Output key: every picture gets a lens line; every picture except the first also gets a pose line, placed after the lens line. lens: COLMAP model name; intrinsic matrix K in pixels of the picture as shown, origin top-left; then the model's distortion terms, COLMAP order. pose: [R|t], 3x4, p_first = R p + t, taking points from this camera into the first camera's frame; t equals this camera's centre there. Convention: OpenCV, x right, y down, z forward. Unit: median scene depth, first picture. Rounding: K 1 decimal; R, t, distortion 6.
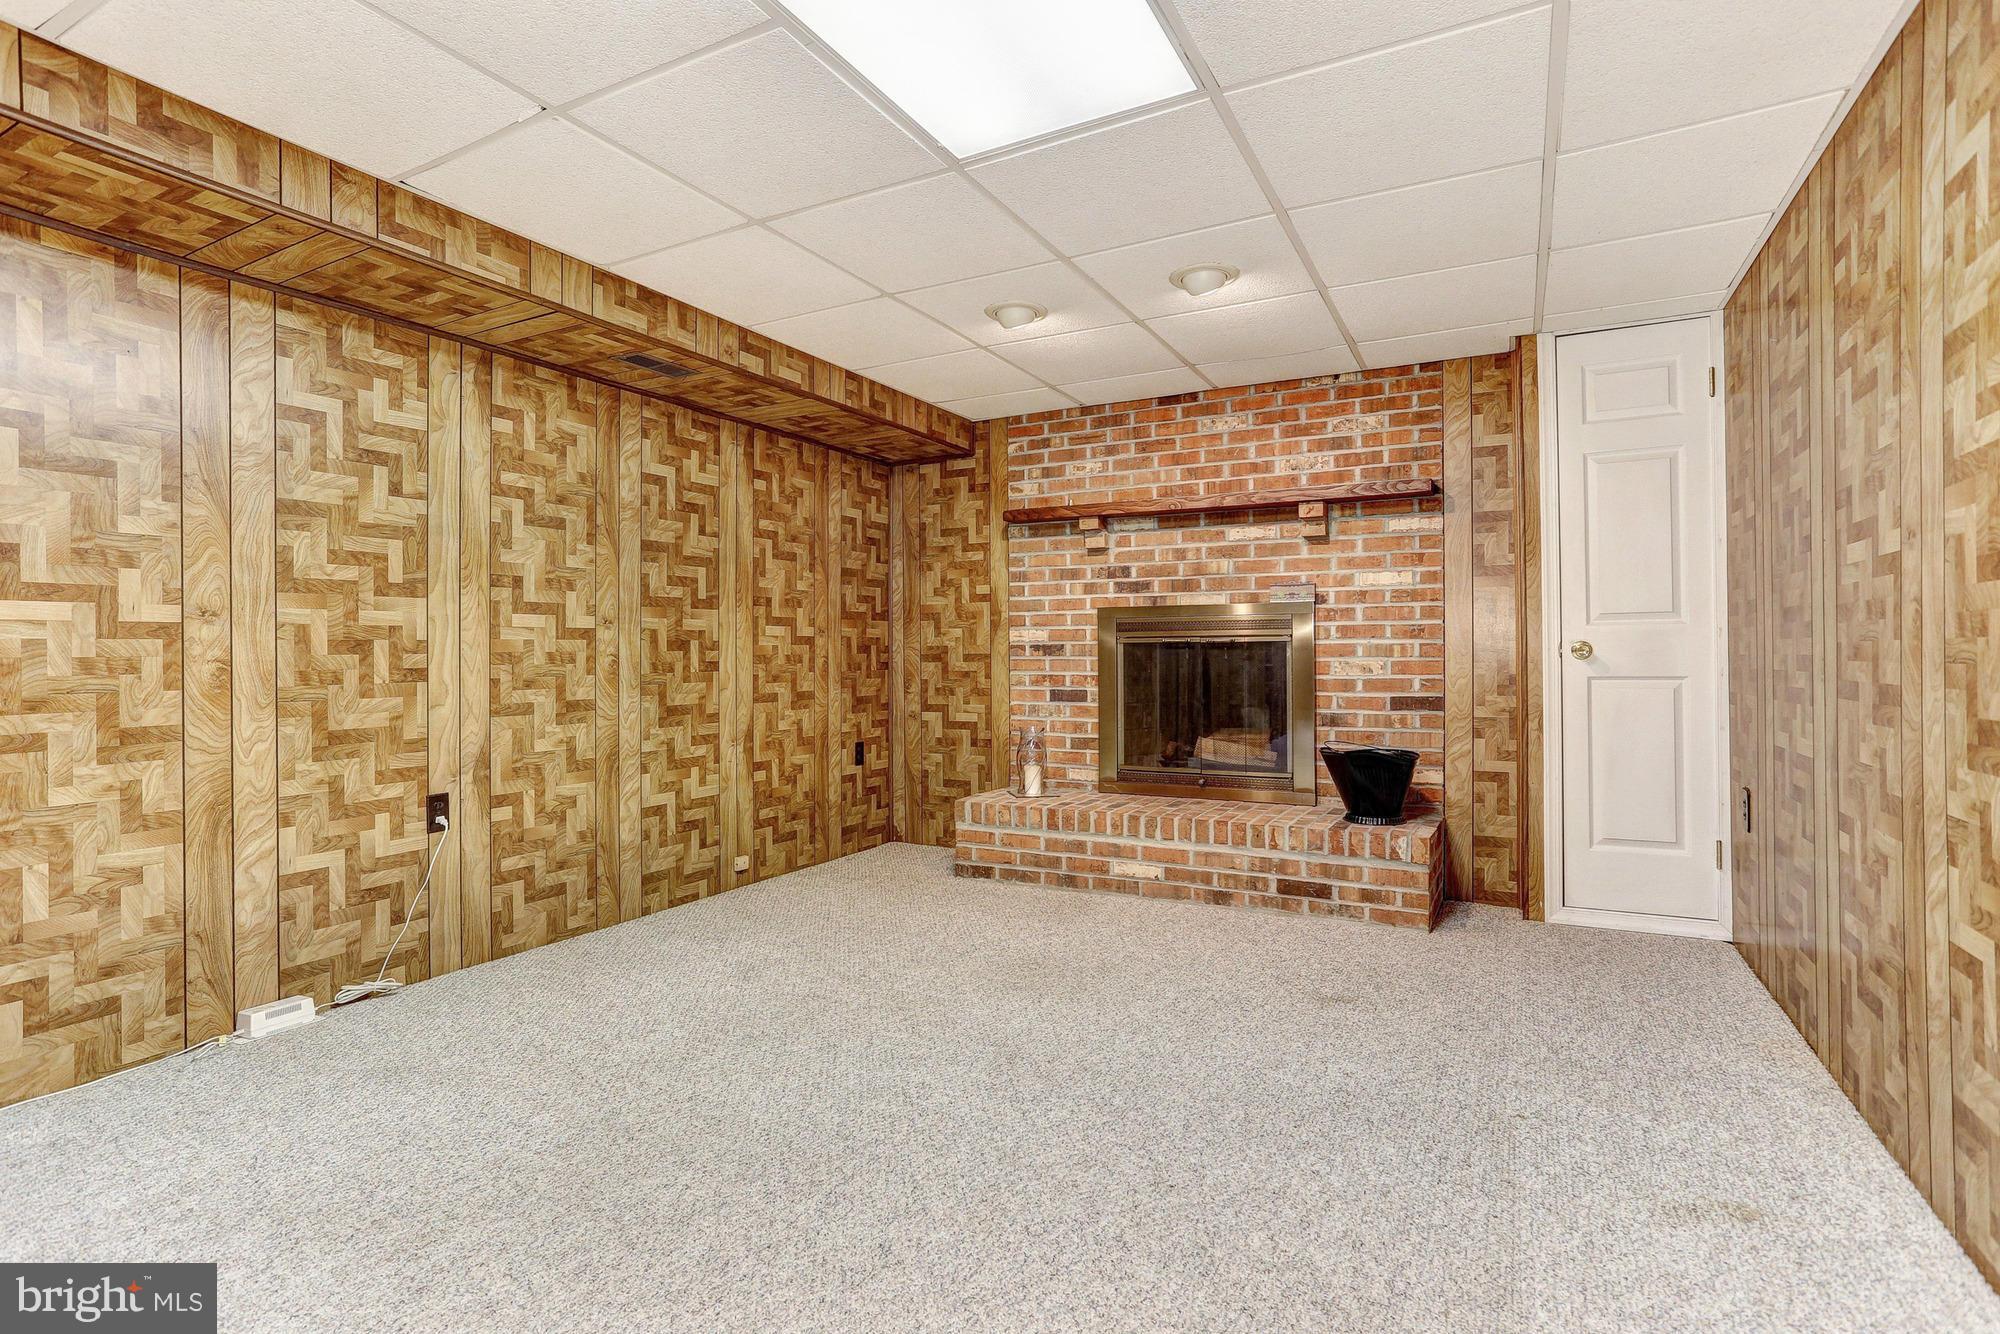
lens RADIAL K [[961.5, 0, 1006.7], [0, 961.5, 662.9], [0, 0, 1]] dist [-0.032850, 0.004466]
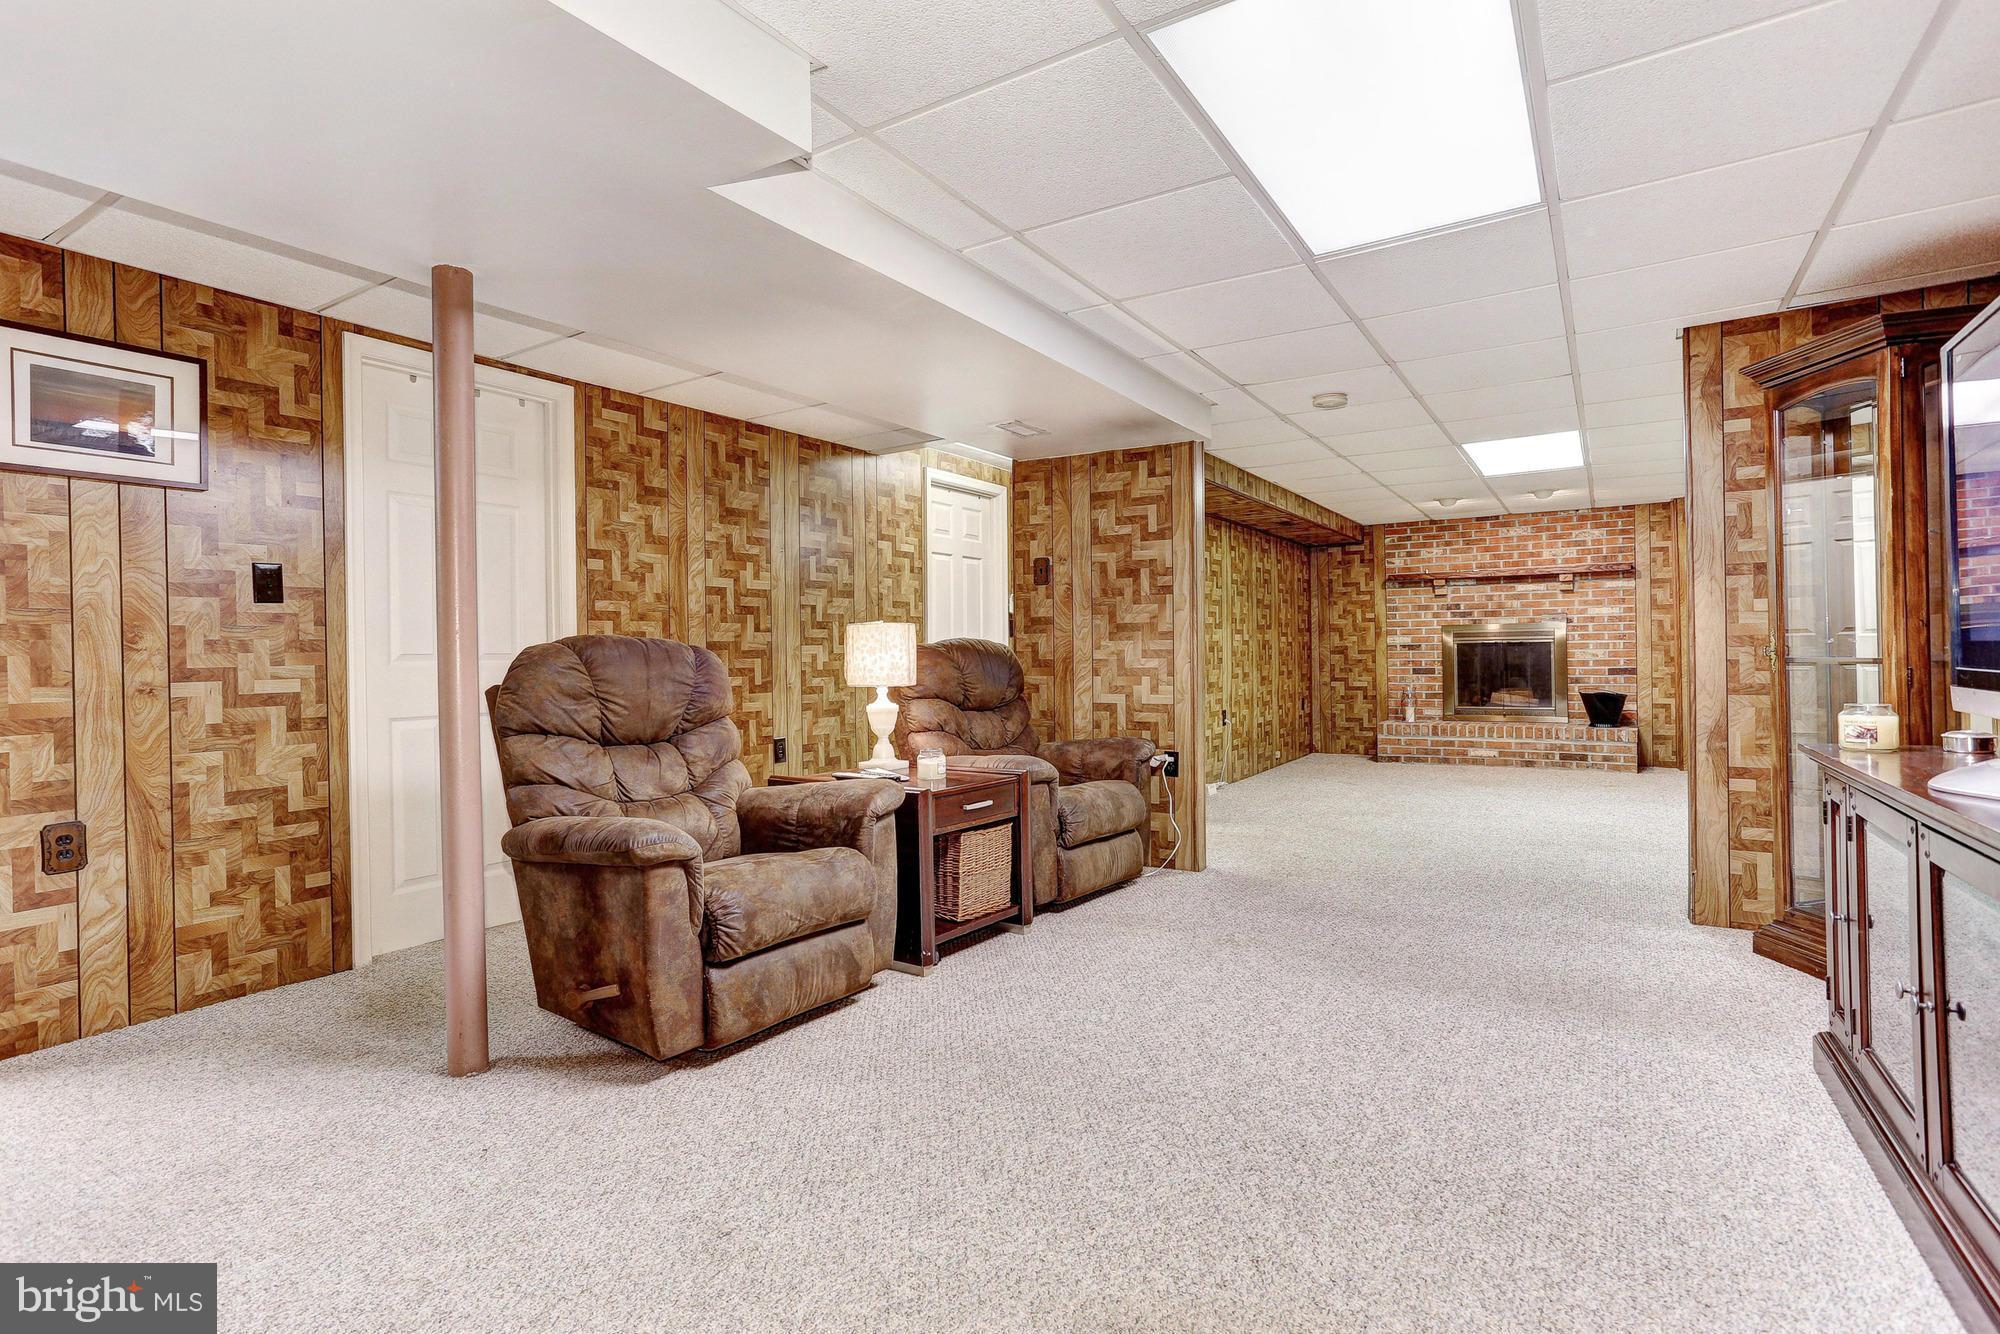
lens RADIAL K [[961.5, 0, 990.8], [0, 961.5, 661.3], [0, 0, 1]] dist [-0.032850, 0.004466]
pose [[0.996394, -0.009831, -0.084276, -0.698958], [0.009880, 0.999951, 0.000156, 0.006251], [0.084271, -0.000988, 0.996442, -1.065073]]
